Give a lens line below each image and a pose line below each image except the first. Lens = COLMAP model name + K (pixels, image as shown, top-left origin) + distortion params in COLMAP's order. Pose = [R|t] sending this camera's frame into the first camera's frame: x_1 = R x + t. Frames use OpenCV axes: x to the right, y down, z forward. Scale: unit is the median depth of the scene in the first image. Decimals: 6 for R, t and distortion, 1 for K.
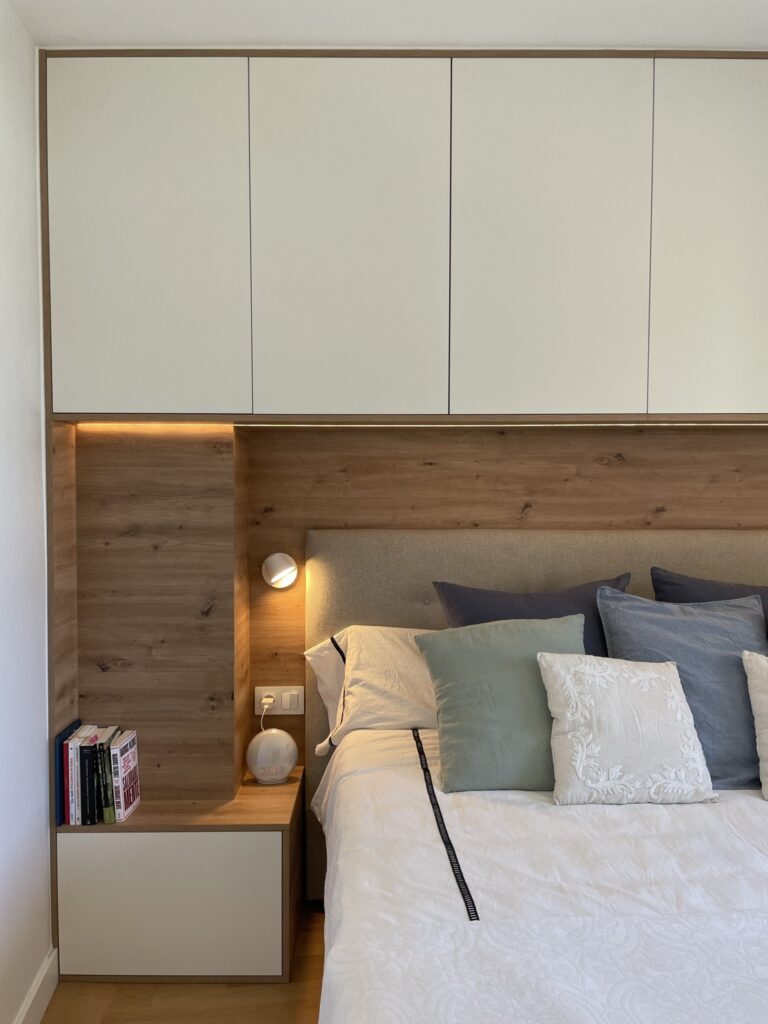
lens RADIAL K [[775.4, 0, 373.5], [0, 775.4, 502.9], [0, 0, 1]] dist [0.082036, -0.114506]
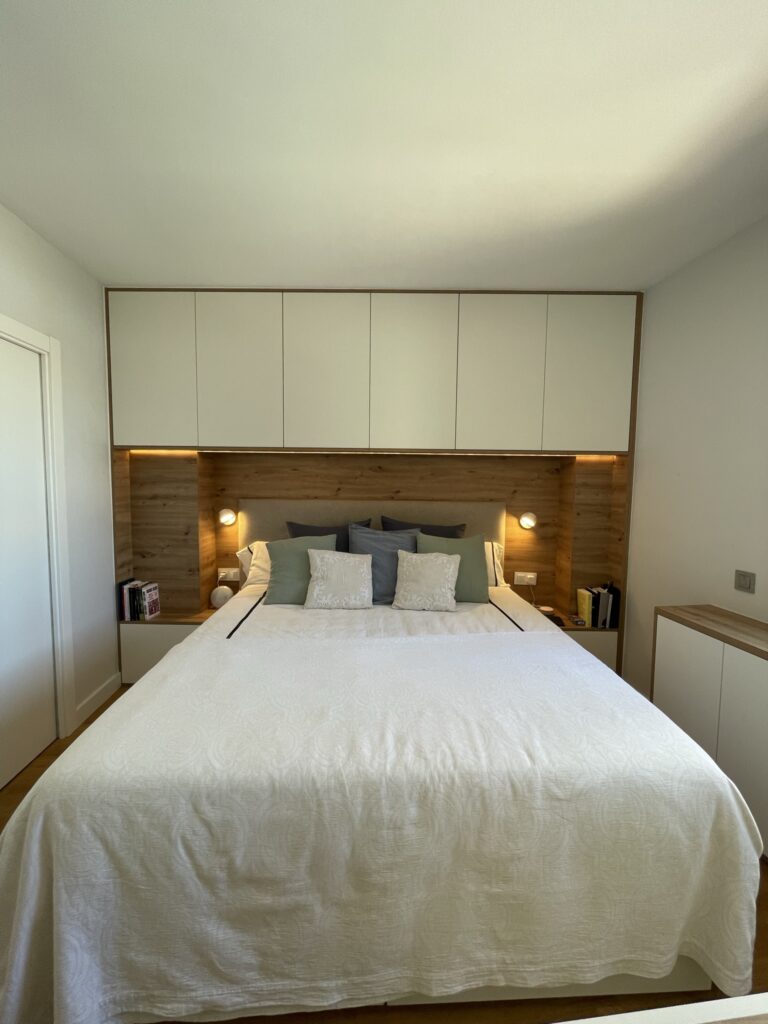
lens RADIAL K [[415.9, 0, 382.9], [0, 415.9, 512.4], [0, 0, 1]] dist [-0.008377, -0.000249]
pose [[0.999875, 0.012091, -0.010166, 0.379951], [-0.011682, 0.999156, 0.039389, 0.024375], [0.010634, -0.039265, 0.999172, -0.215219]]
